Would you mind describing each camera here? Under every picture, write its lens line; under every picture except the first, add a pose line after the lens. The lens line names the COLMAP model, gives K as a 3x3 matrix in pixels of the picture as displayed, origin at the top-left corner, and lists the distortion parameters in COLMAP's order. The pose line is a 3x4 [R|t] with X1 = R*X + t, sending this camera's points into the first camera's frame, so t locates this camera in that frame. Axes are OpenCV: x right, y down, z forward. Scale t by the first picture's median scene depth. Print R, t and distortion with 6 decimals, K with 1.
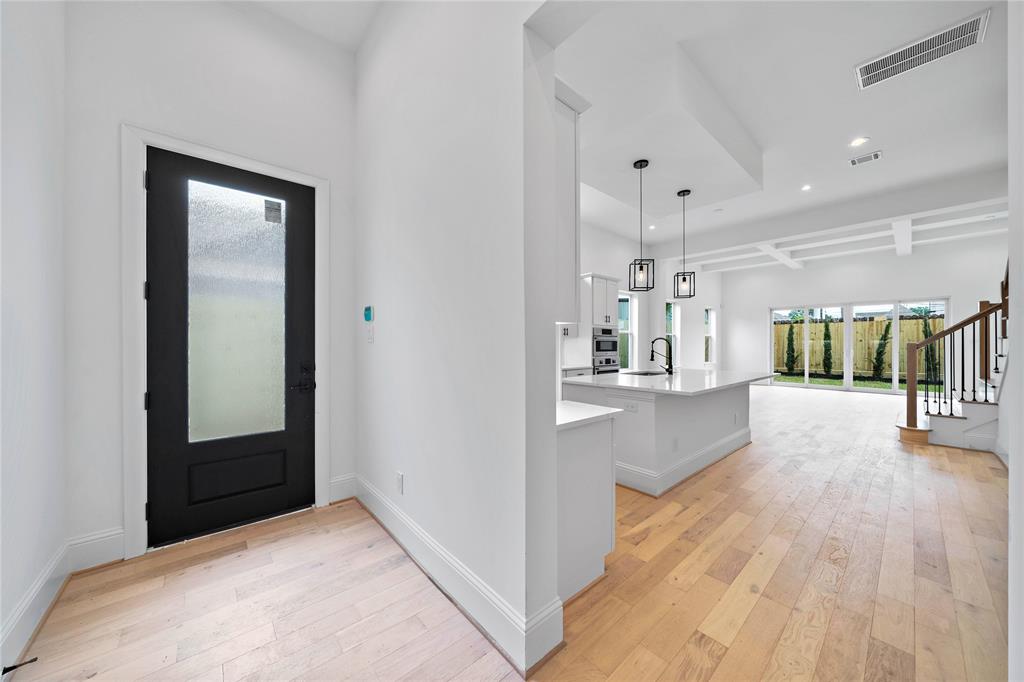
lens RADIAL K [[352.5, 0, 508.8], [0, 352.5, 343.9], [0, 0, 1]] dist [0.000666, 0.000118]
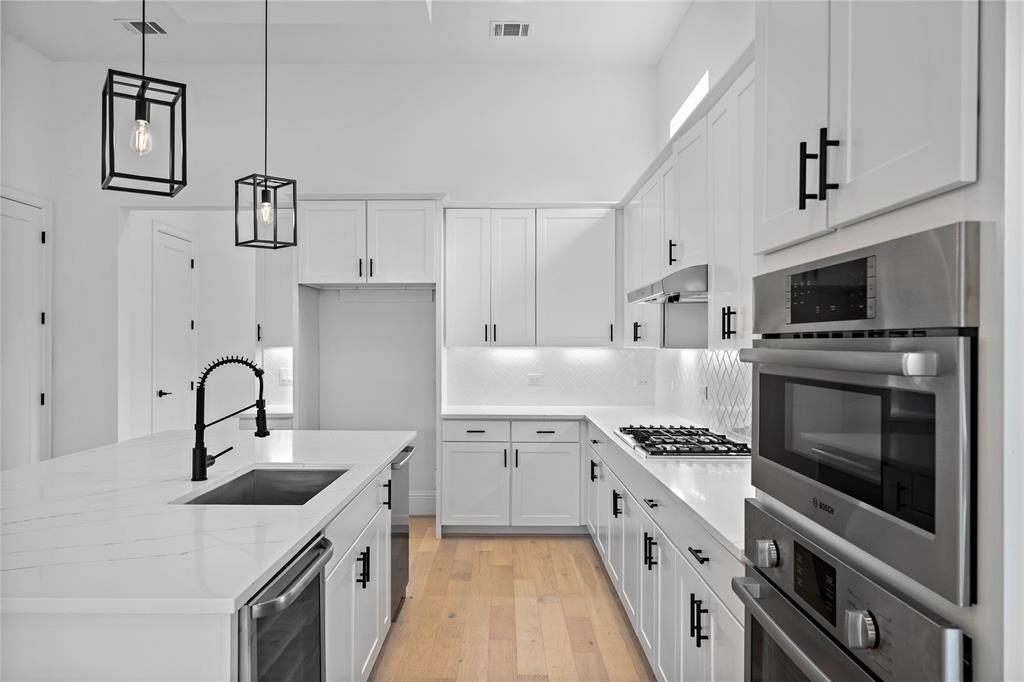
lens RADIAL K [[688.9, 0, 512.0], [0, 688.9, 341.0], [0, 0, 1]] dist [-0.002421, -0.000573]
pose [[-0.647923, -0.003489, -0.761698, 0.481088], [0.000104, 0.999989, -0.004669, -0.019253], [0.761706, -0.003105, -0.647915, 1.040884]]
